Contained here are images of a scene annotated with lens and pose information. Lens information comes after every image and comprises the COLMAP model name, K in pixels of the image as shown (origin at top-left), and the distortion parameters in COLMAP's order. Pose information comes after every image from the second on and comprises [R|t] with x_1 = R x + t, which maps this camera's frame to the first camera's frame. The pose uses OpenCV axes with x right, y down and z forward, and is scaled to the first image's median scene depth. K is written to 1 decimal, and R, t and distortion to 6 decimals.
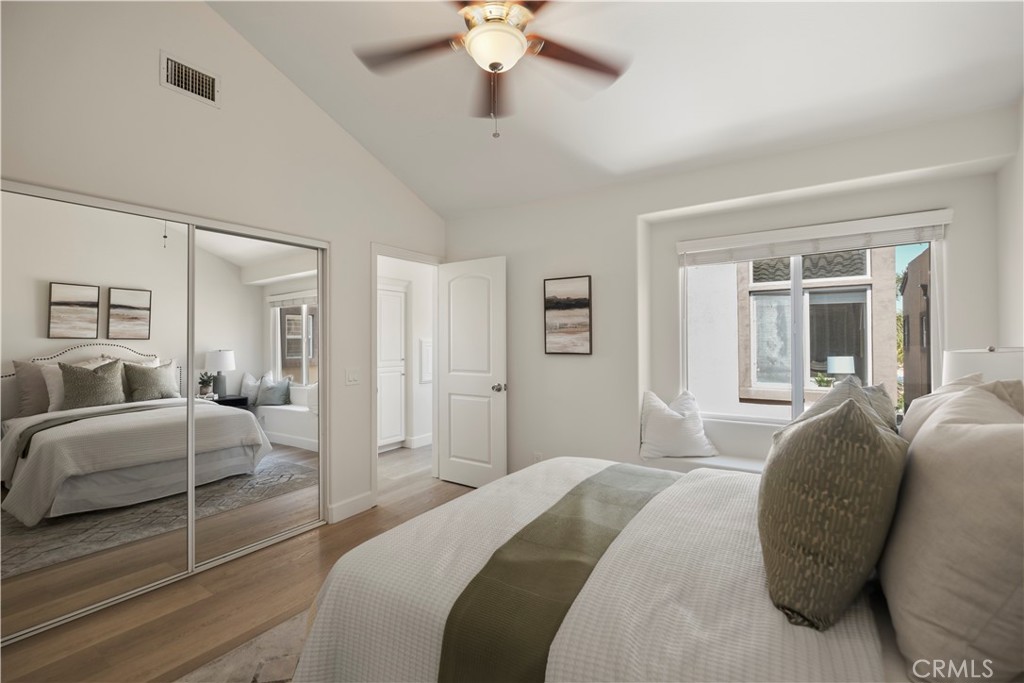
lens RADIAL K [[453.5, 0, 510.6], [0, 453.5, 335.3], [0, 0, 1]] dist [0.000968, 0.000113]
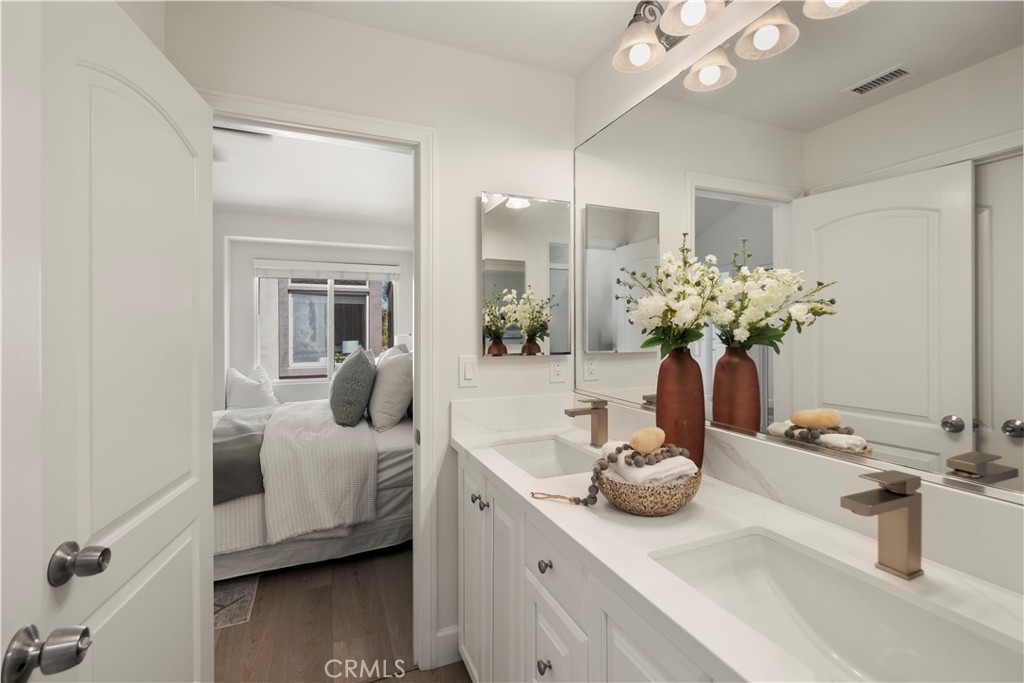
lens RADIAL K [[453.5, 0, 510.6], [0, 453.5, 335.3], [0, 0, 1]] dist [0.000968, 0.000113]
pose [[0.561902, -0.005471, 0.827185, -0.167531], [-0.016307, 0.999711, 0.017689, -0.004715], [-0.827043, -0.023429, 0.561651, -0.213537]]
